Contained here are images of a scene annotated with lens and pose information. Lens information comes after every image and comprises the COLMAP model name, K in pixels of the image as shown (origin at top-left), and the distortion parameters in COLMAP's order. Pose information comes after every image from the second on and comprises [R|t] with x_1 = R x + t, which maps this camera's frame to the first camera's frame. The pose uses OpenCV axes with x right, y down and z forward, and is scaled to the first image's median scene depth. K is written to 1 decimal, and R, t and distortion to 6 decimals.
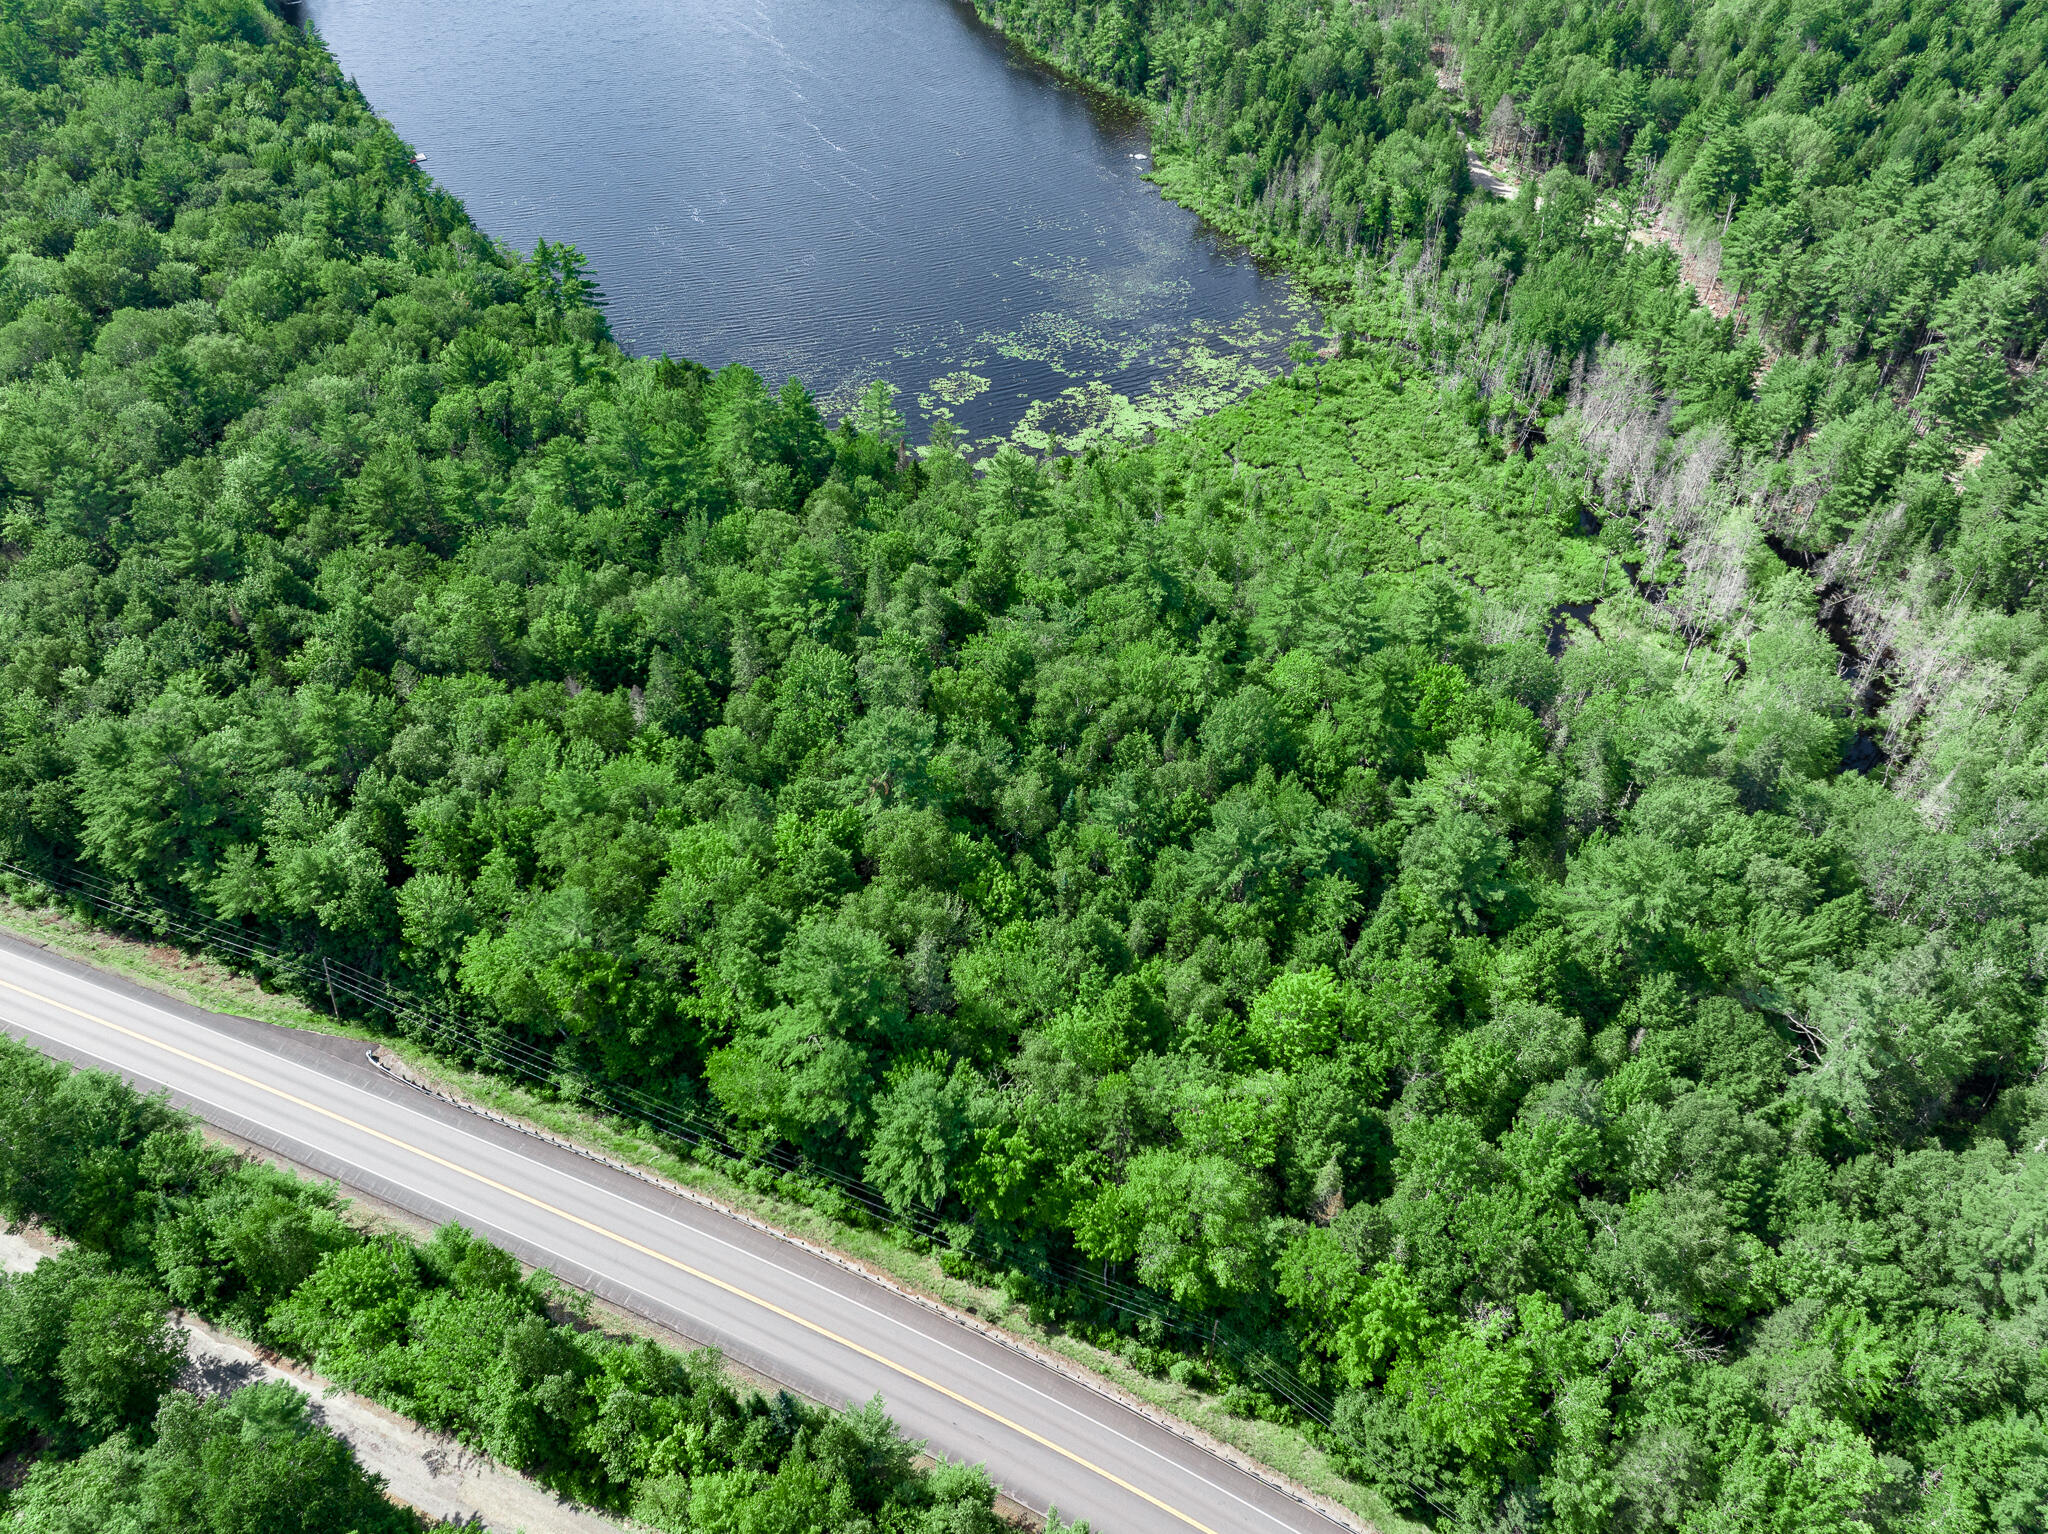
lens RADIAL K [[1451.8, 0, 1037.1], [0, 1451.8, 706.1], [0, 0, 1]] dist [-0.034438, 0.005470]
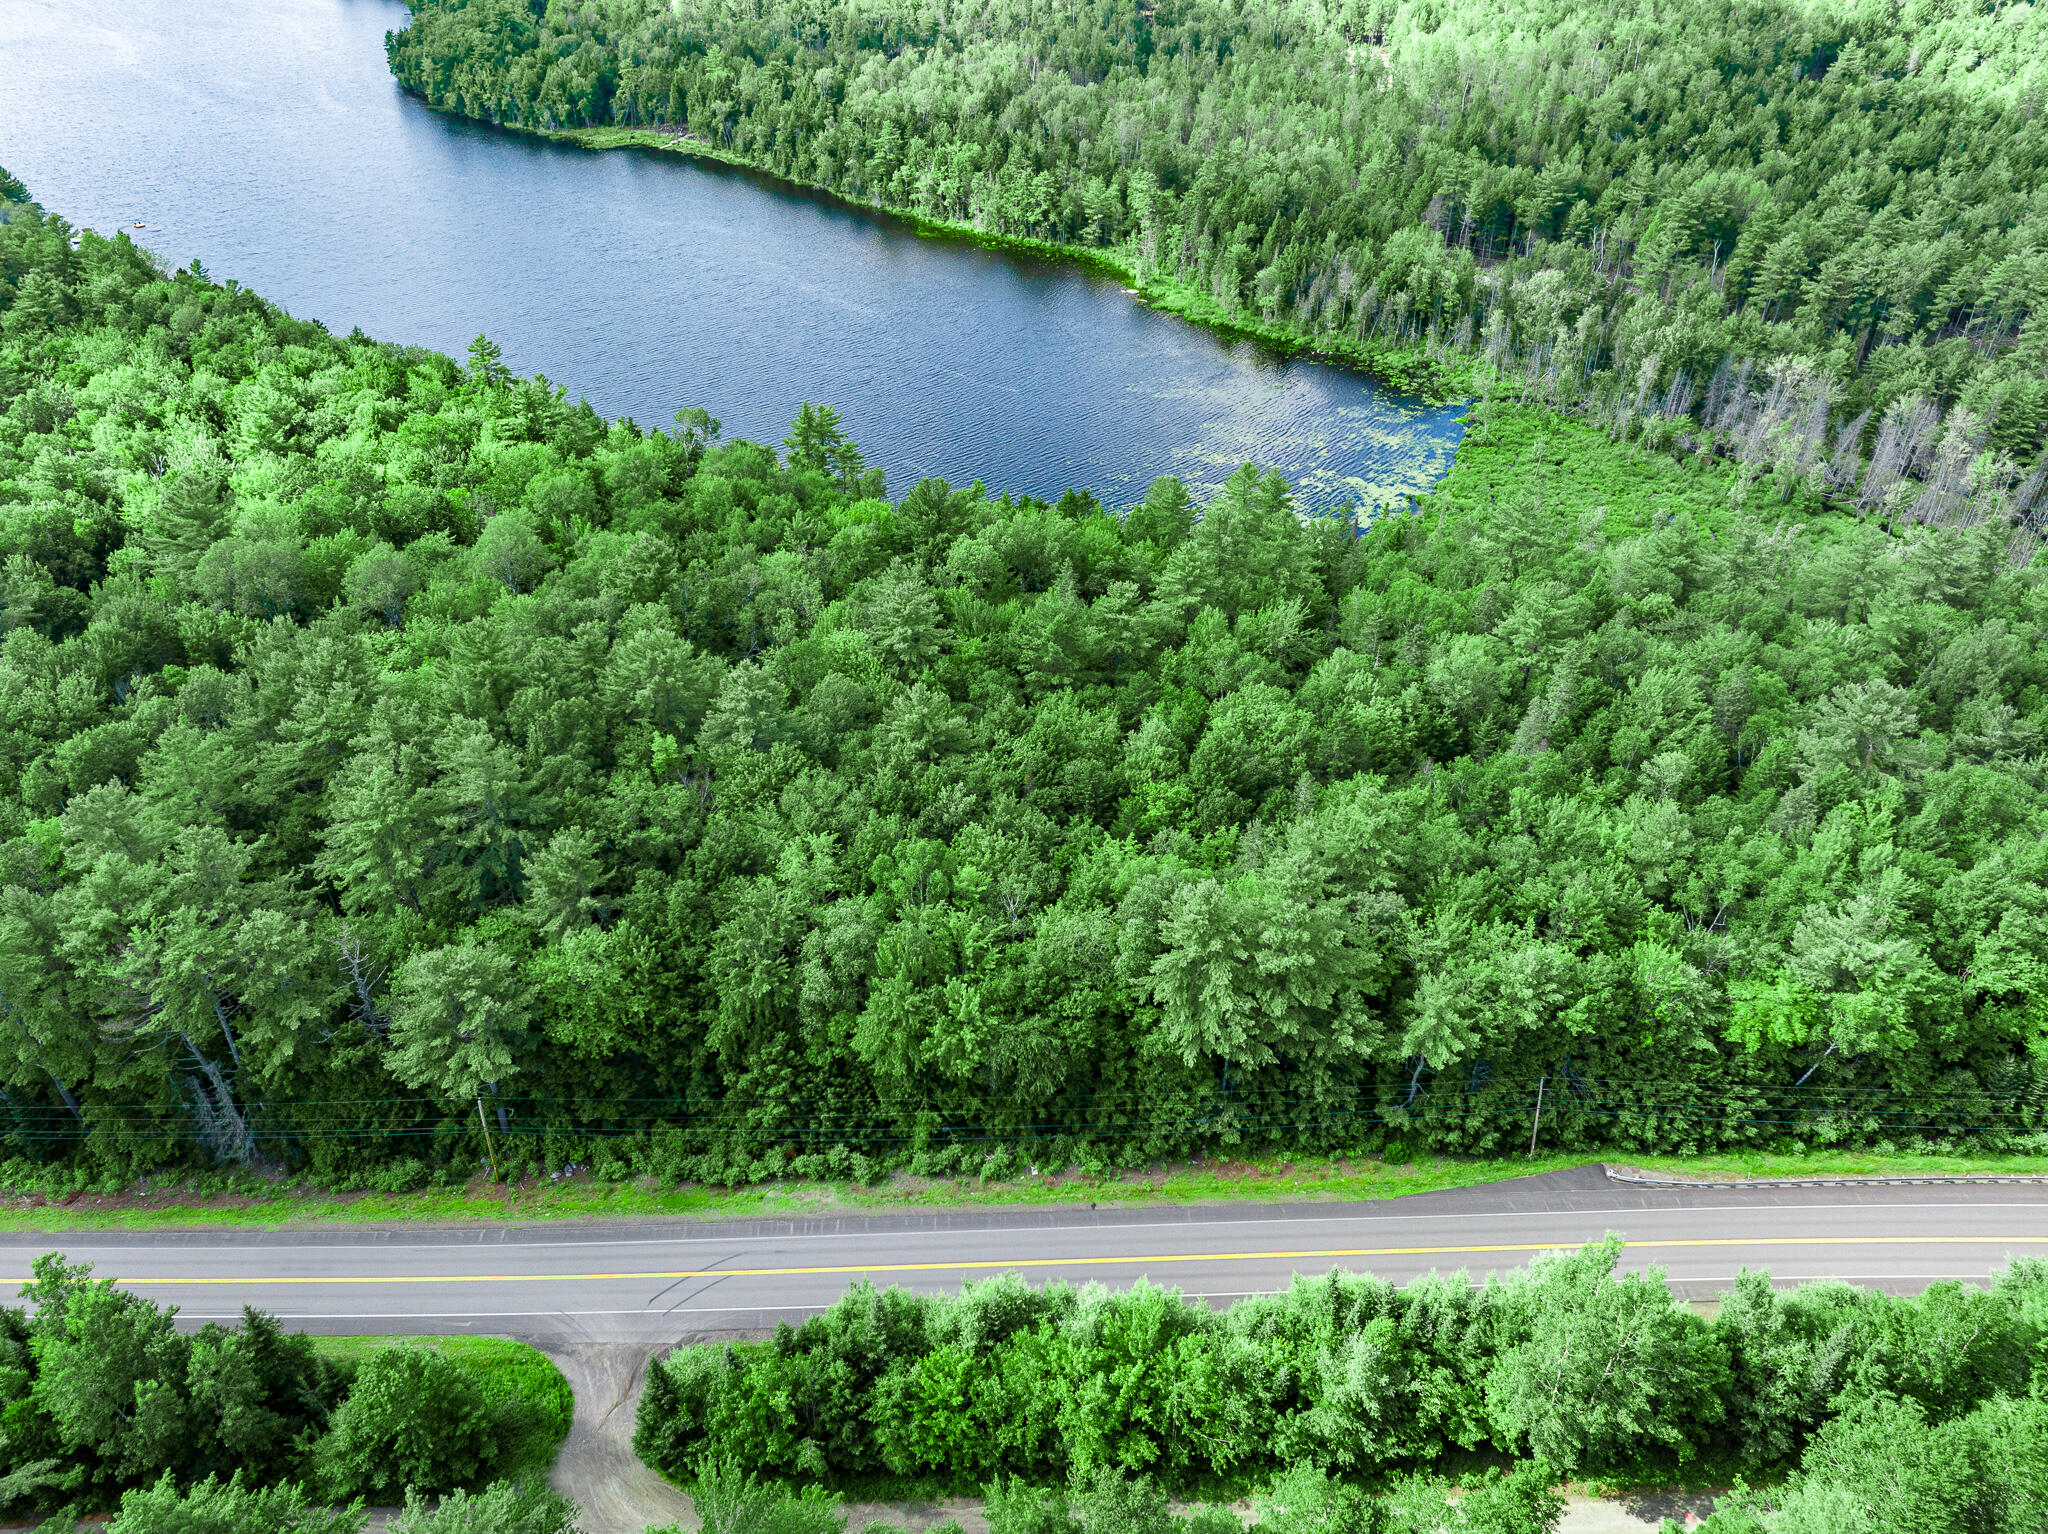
lens RADIAL K [[1433.8, 0, 1032.3], [0, 1433.8, 733.1], [0, 0, 1]] dist [-0.045745, 0.005788]
pose [[0.929520, -0.203069, 0.307825, -0.541074], [0.236944, 0.968501, -0.076574, -0.017412], [-0.282579, 0.144114, 0.948357, 0.133557]]
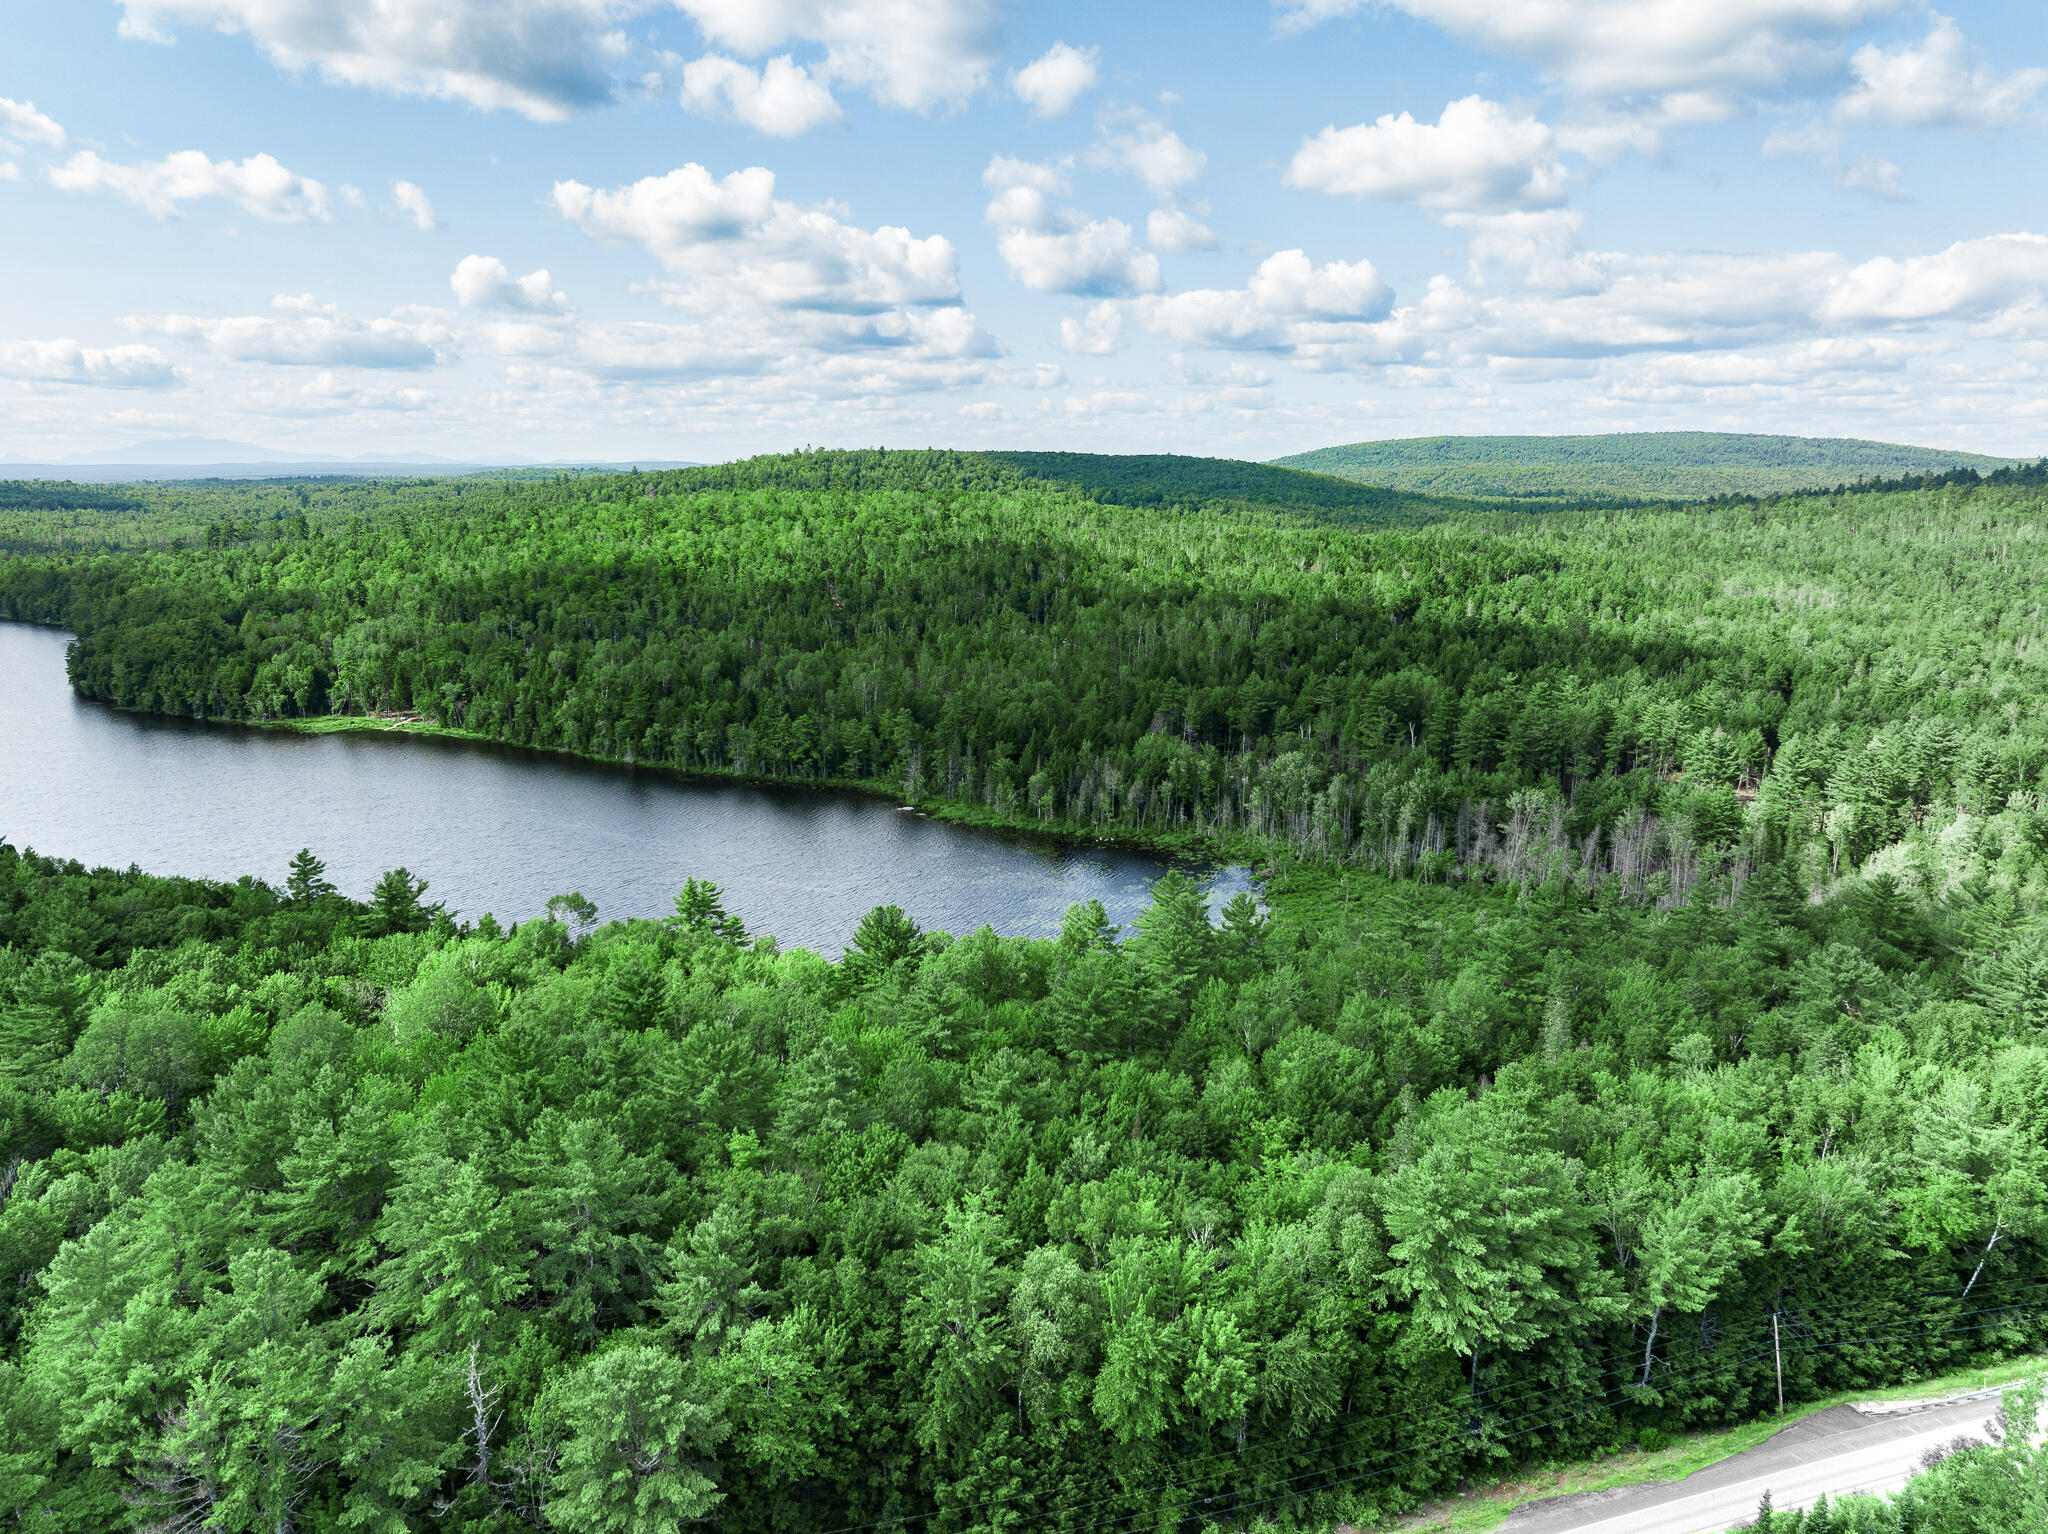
lens RADIAL K [[1409.6, 0, 1024.2], [0, 1409.6, 784.4], [0, 0, 1]] dist [-0.034690, -0.002053]
pose [[0.799403, -0.130829, 0.586377, -0.694040], [0.393272, 0.851795, -0.346096, 0.010561], [-0.454194, 0.507276, 0.732379, 0.242245]]
